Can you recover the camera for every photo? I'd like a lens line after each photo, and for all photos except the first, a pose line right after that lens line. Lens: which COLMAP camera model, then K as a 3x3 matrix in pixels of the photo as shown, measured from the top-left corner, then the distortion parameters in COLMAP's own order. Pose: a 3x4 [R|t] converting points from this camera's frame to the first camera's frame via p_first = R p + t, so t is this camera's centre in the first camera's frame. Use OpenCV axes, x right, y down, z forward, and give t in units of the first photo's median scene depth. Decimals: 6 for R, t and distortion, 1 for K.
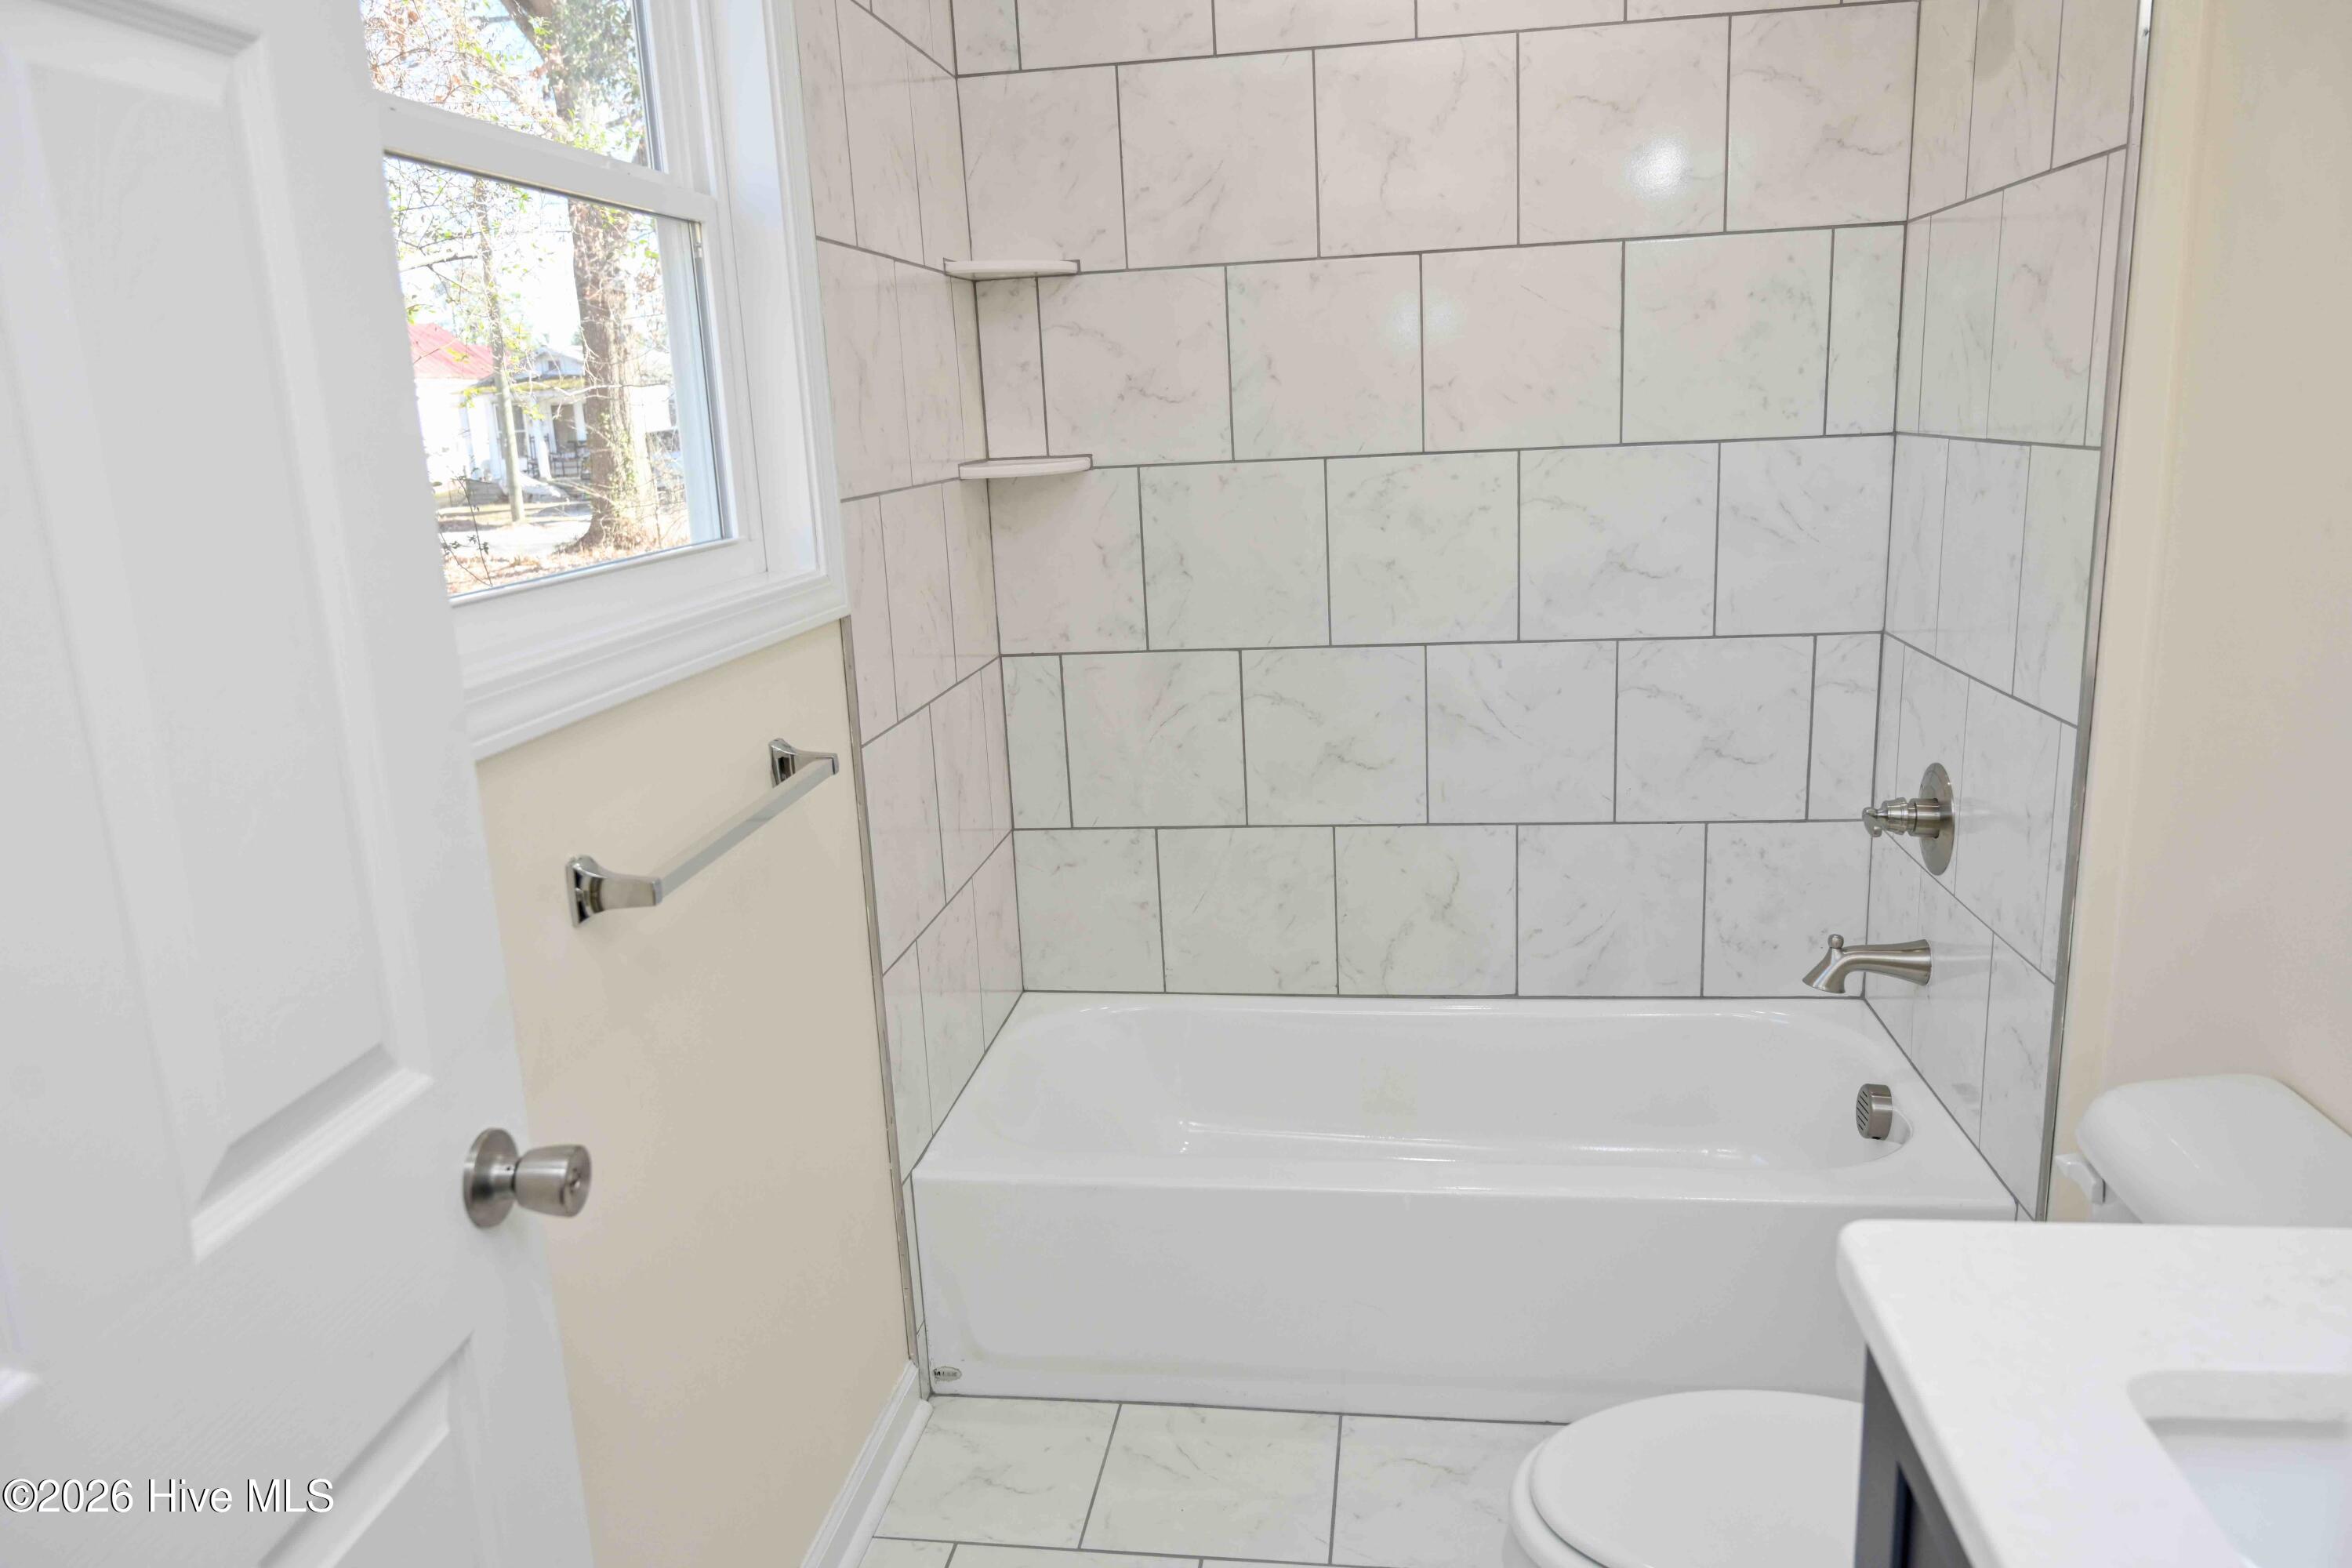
lens RADIAL K [[1627.8, 0, 1171.6], [0, 1627.8, 800.9], [0, 0, 1]] dist [-0.018570, -0.001083]
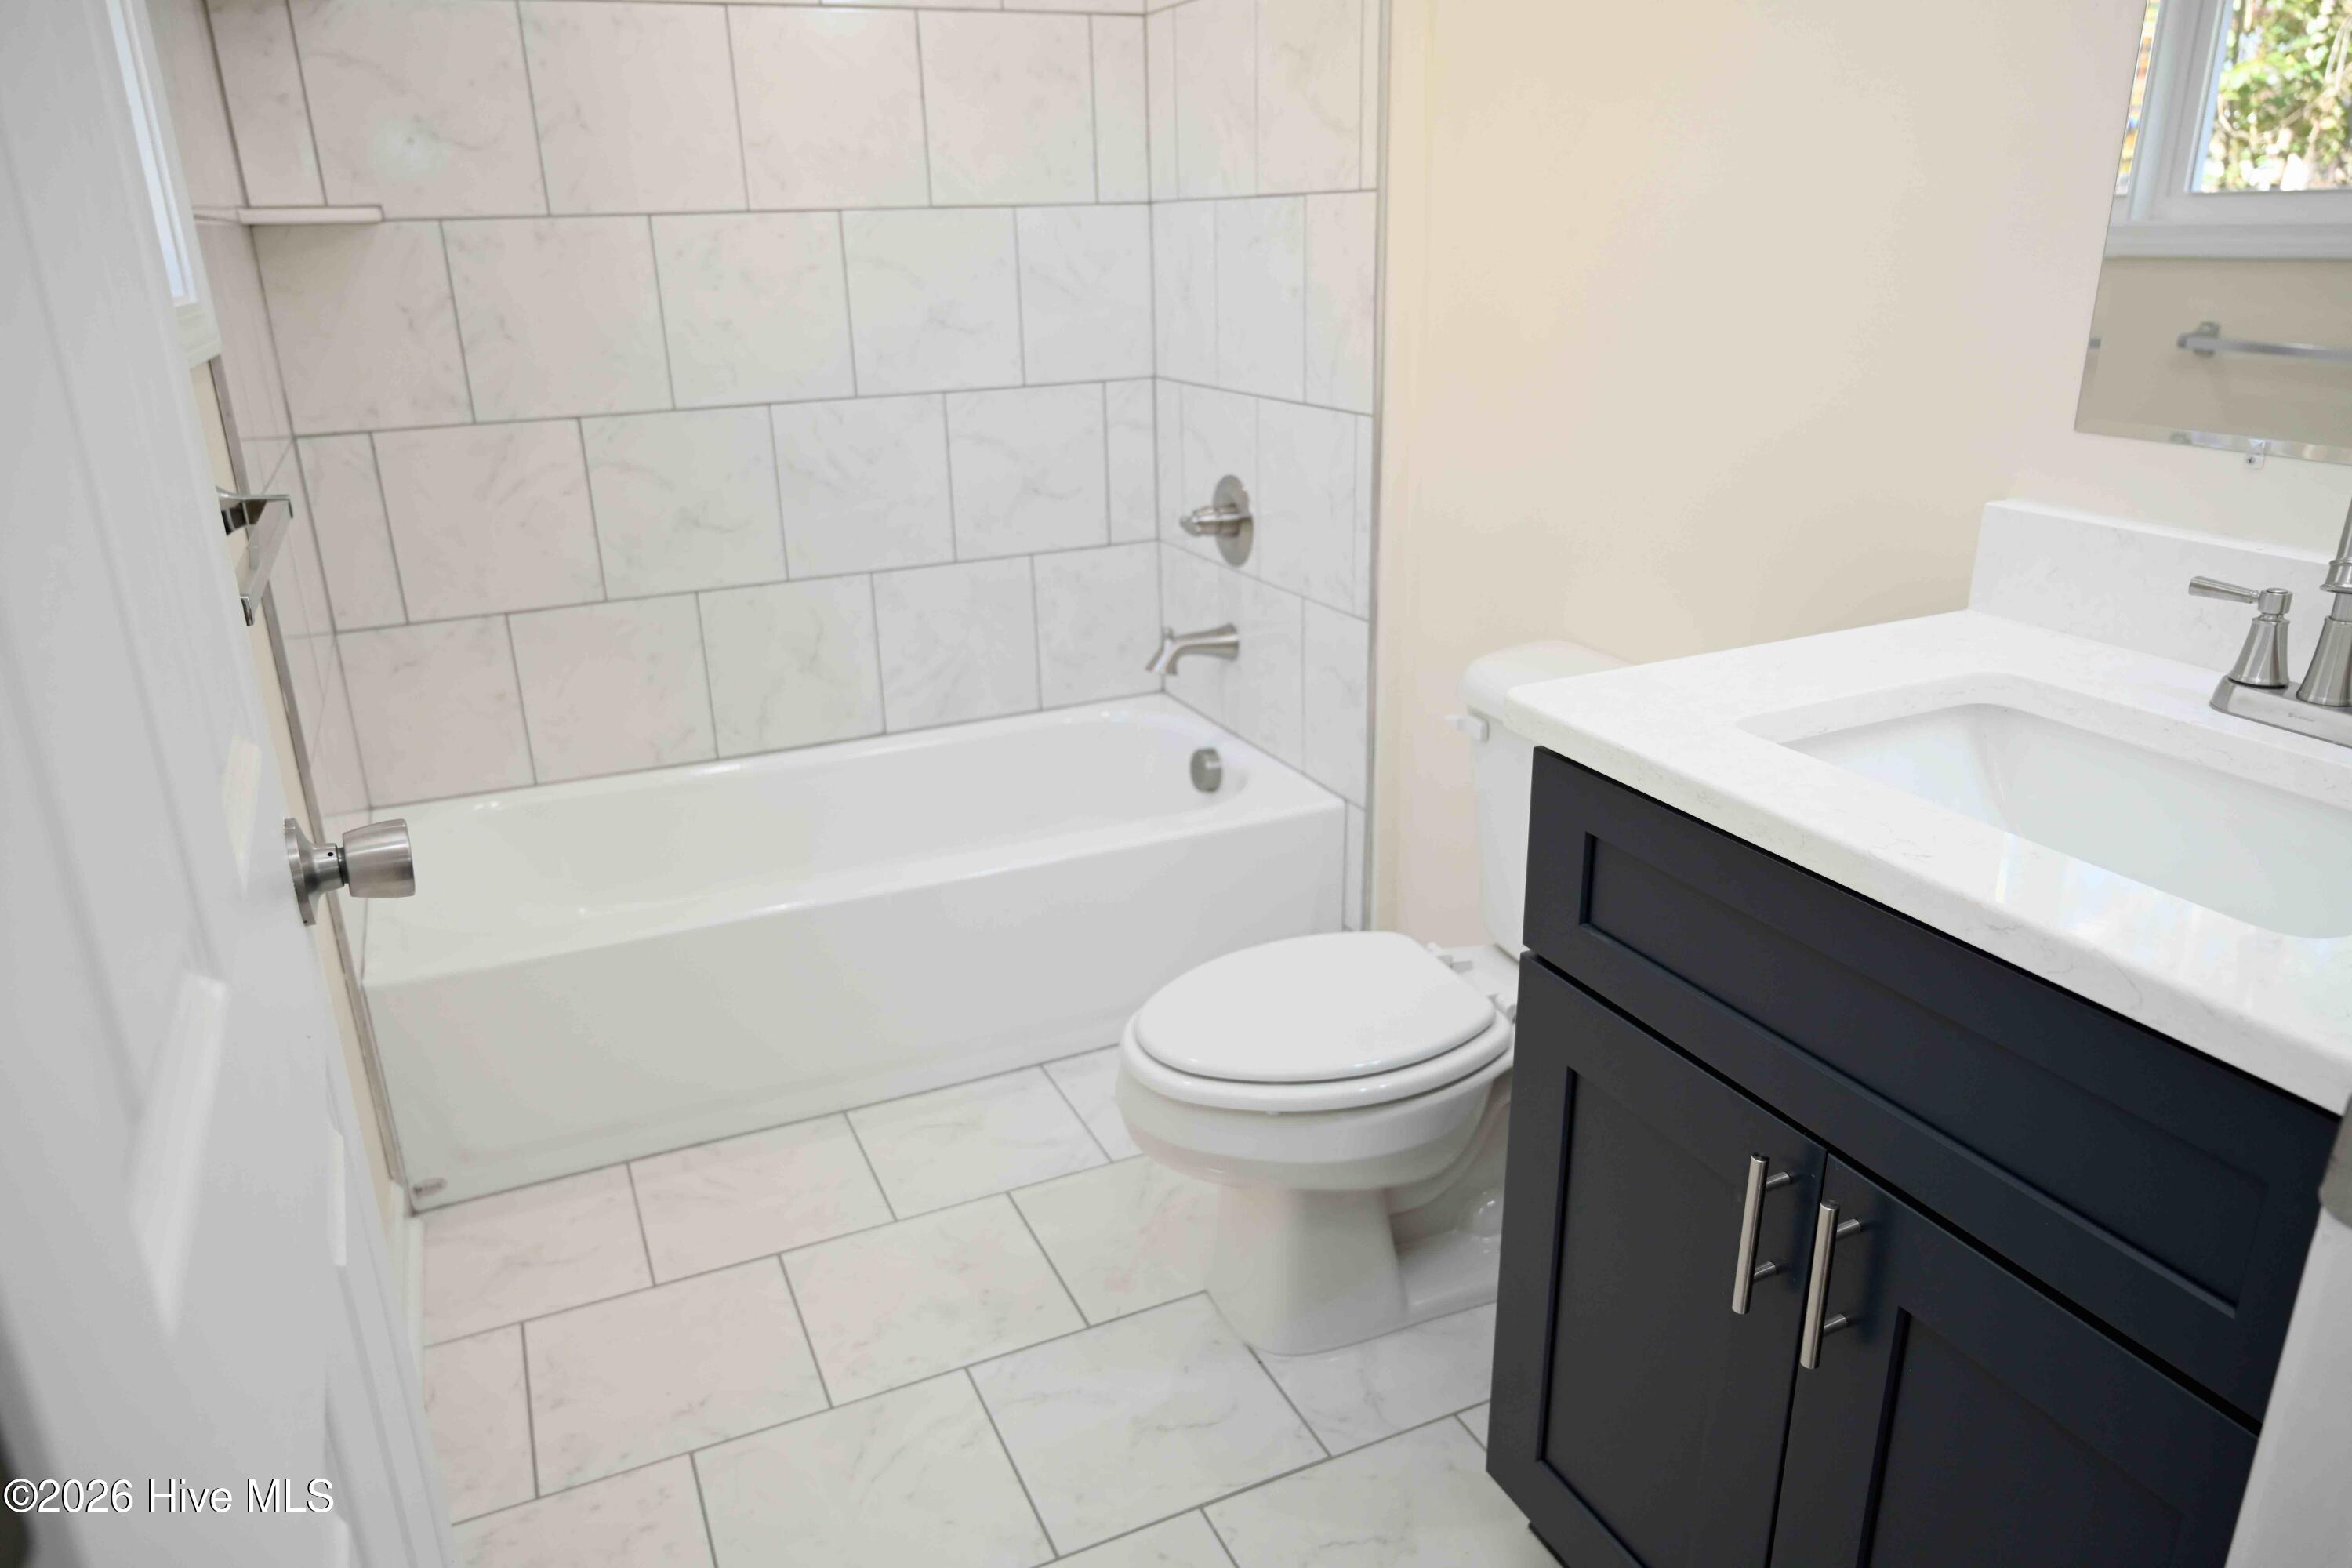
lens RADIAL K [[1566.9, 0, 1176.0], [0, 1566.9, 784.0], [0, 0, 1]] dist [-0.005430, 0.003512]
pose [[0.842812, -0.156905, 0.514829, -0.188389], [0.111243, 0.986691, 0.118601, 0.056661], [-0.526586, -0.042687, 0.849049, 0.006812]]
